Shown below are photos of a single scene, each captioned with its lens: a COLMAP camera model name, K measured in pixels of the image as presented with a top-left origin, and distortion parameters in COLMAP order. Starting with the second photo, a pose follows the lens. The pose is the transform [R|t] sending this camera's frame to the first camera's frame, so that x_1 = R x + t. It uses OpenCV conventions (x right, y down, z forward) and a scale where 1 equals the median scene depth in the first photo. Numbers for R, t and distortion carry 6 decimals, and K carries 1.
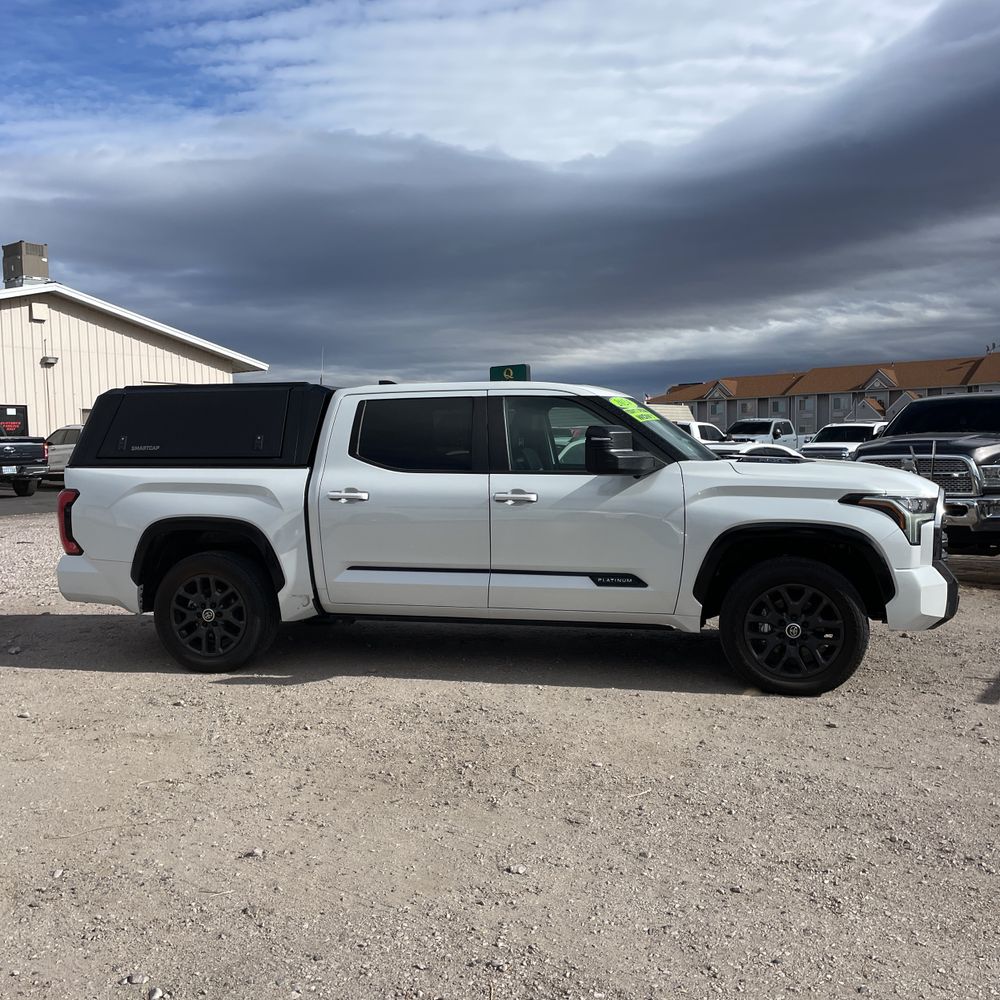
lens RADIAL K [[1007.5, 0, 477.1], [0, 1007.5, 511.2], [0, 0, 1]] dist [0.108896, -0.160735]
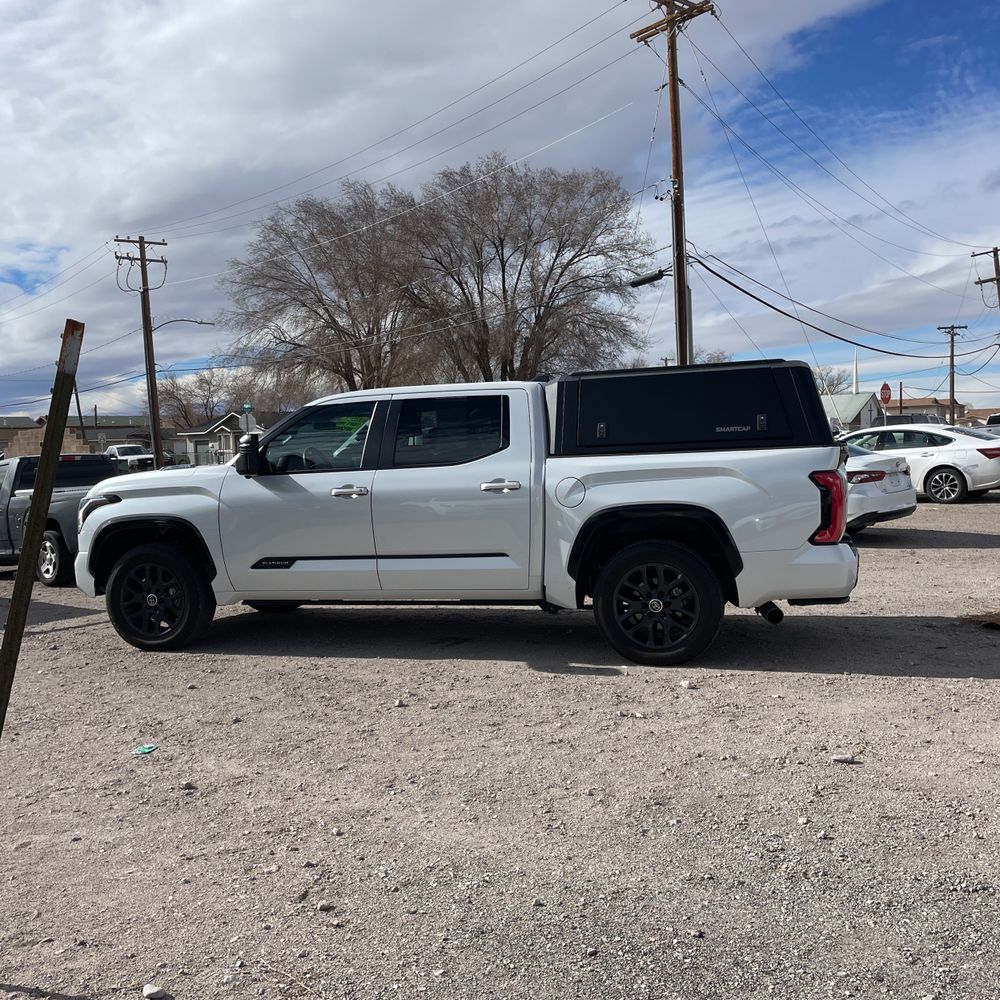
lens RADIAL K [[1009.7, 0, 491.9], [0, 1009.7, 484.1], [0, 0, 1]] dist [0.125187, -0.157348]
pose [[0.998918, -0.026396, -0.038302, -0.393422], [0.025418, 0.999344, -0.025806, 0.007773], [0.038958, 0.024805, 0.998933, 0.024155]]
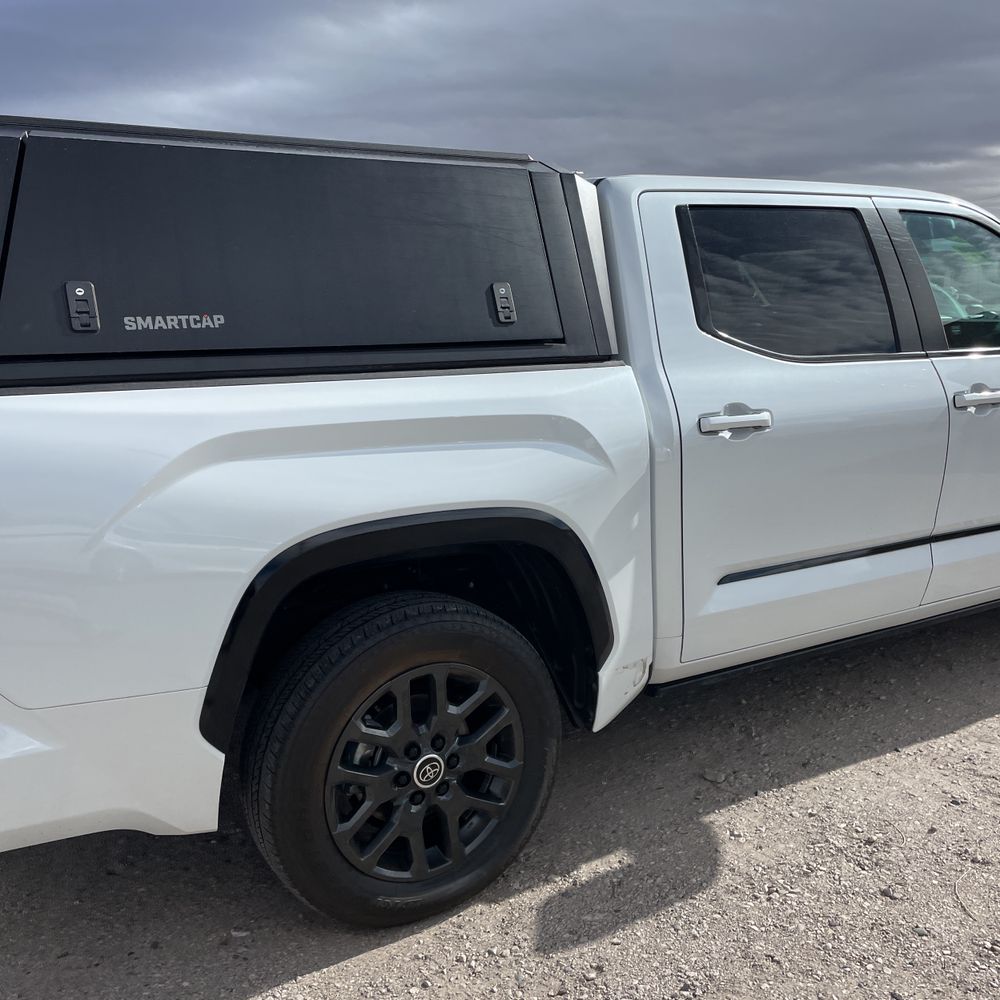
lens RADIAL K [[1026.2, 0, 489.4], [0, 1026.2, 473.2], [0, 0, 1]] dist [0.023869, -0.012830]
pose [[0.720789, -0.118371, 0.682972, -0.509451], [0.059584, 0.992245, 0.109090, -0.047825], [-0.690589, -0.037936, 0.722252, 0.739007]]
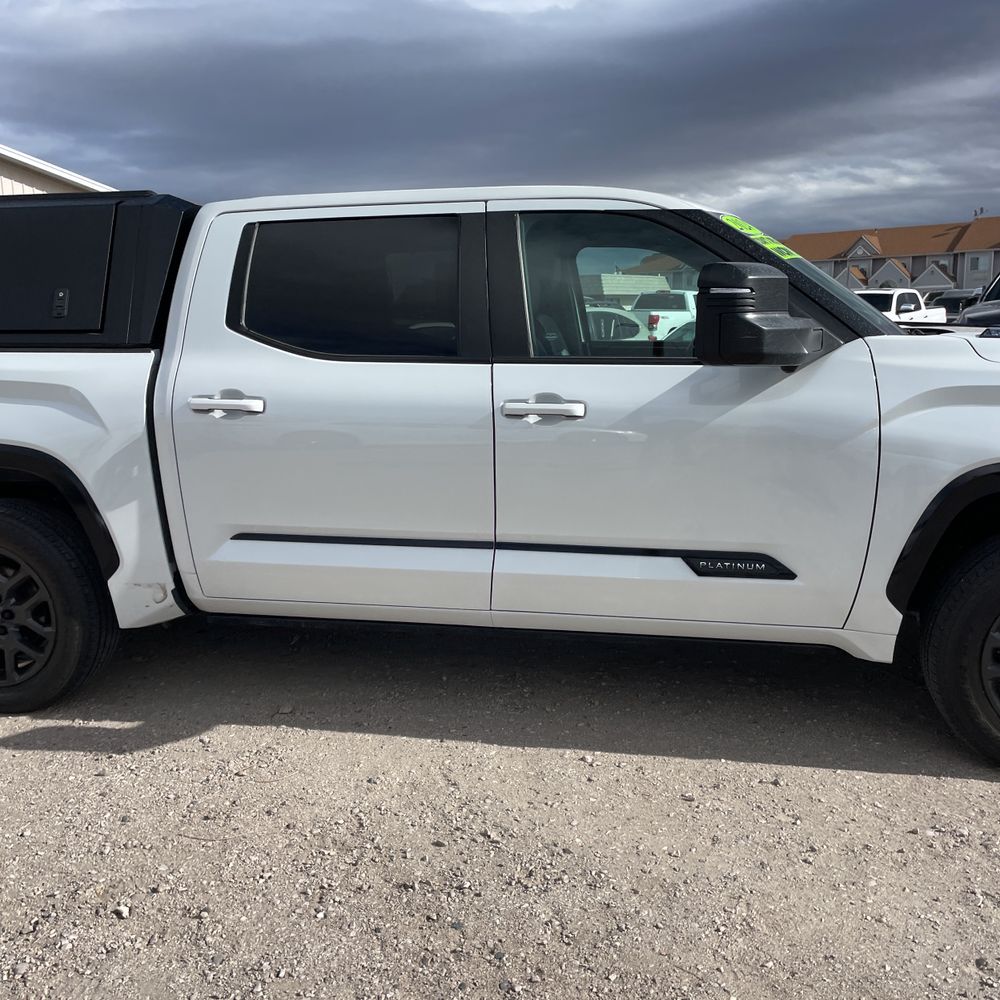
lens RADIAL K [[1007.5, 0, 477.1], [0, 1007.5, 511.2], [0, 0, 1]] dist [0.108896, -0.160735]
pose [[0.999375, -0.008694, 0.034261, -0.014166], [0.004456, 0.992533, 0.121891, -0.023821], [-0.035065, -0.121662, 0.991952, 0.449151]]
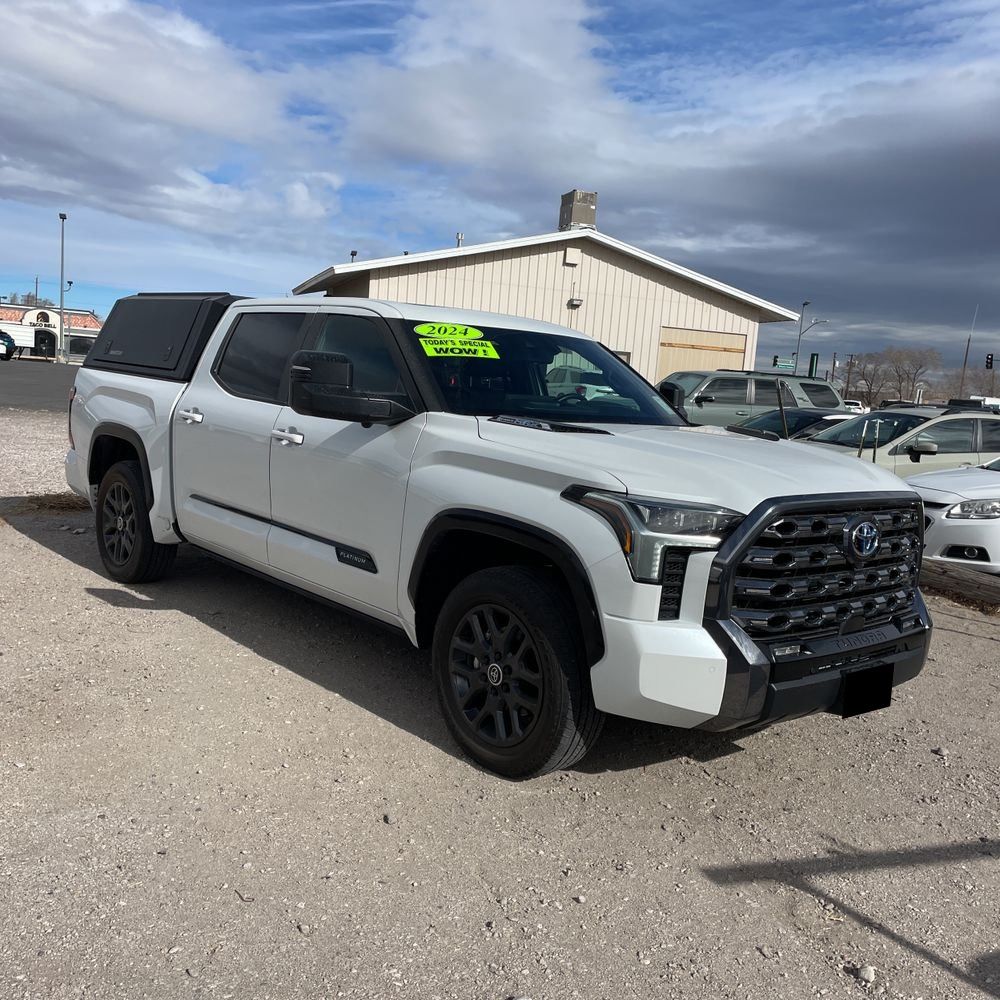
lens RADIAL K [[1005.9, 0, 497.2], [0, 1005.9, 483.5], [0, 0, 1]] dist [0.106872, -0.140303]
pose [[0.811964, 0.139420, -0.566813, 0.611368], [-0.130099, 0.989855, 0.057108, -0.042347], [0.569024, 0.027373, 0.821865, 0.402408]]
